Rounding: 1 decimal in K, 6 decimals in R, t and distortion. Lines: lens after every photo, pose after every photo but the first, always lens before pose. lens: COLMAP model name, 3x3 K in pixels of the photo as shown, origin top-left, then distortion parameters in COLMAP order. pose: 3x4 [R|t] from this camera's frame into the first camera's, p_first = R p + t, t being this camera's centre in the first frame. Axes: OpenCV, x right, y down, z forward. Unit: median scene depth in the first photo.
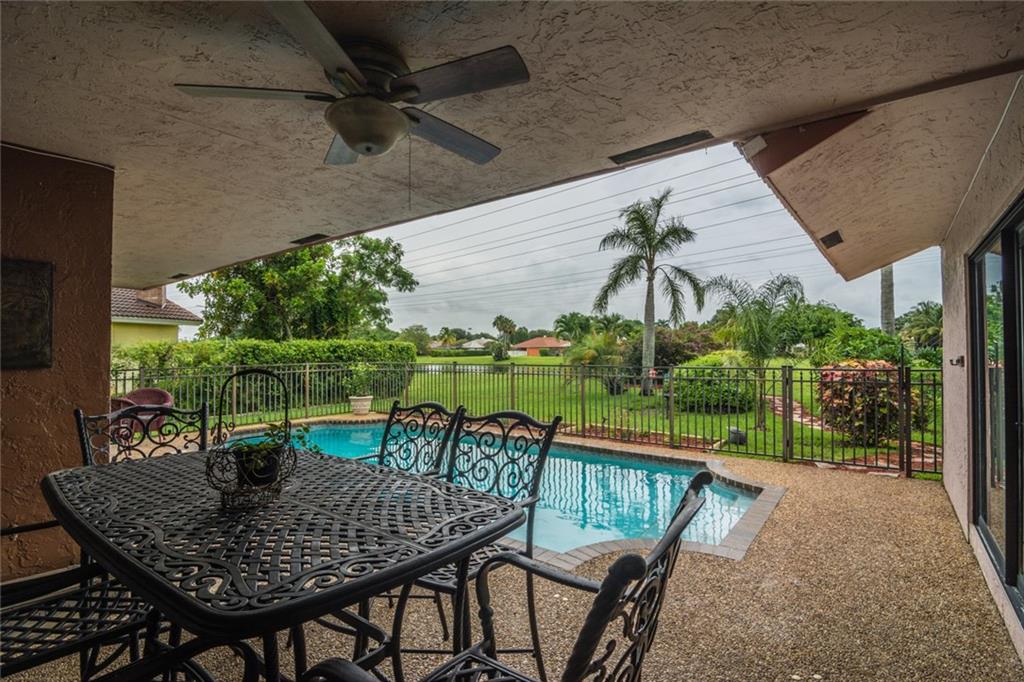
lens RADIAL K [[502.8, 0, 507.7], [0, 502.8, 353.4], [0, 0, 1]] dist [-0.008395, -0.005607]
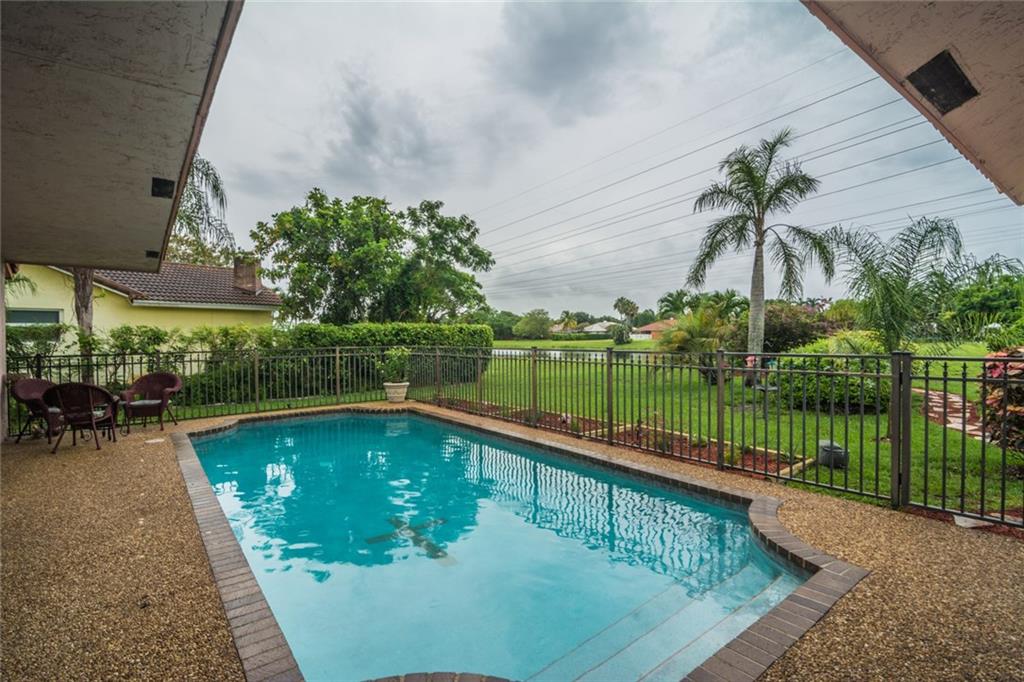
lens RADIAL K [[502.8, 0, 504.4], [0, 502.8, 352.6], [0, 0, 1]] dist [-0.008395, -0.005607]
pose [[0.967639, 0.003822, -0.252308, 0.090678], [0.003910, 0.999538, 0.030134, 0.001825], [0.252307, -0.030145, 0.967178, 0.108739]]
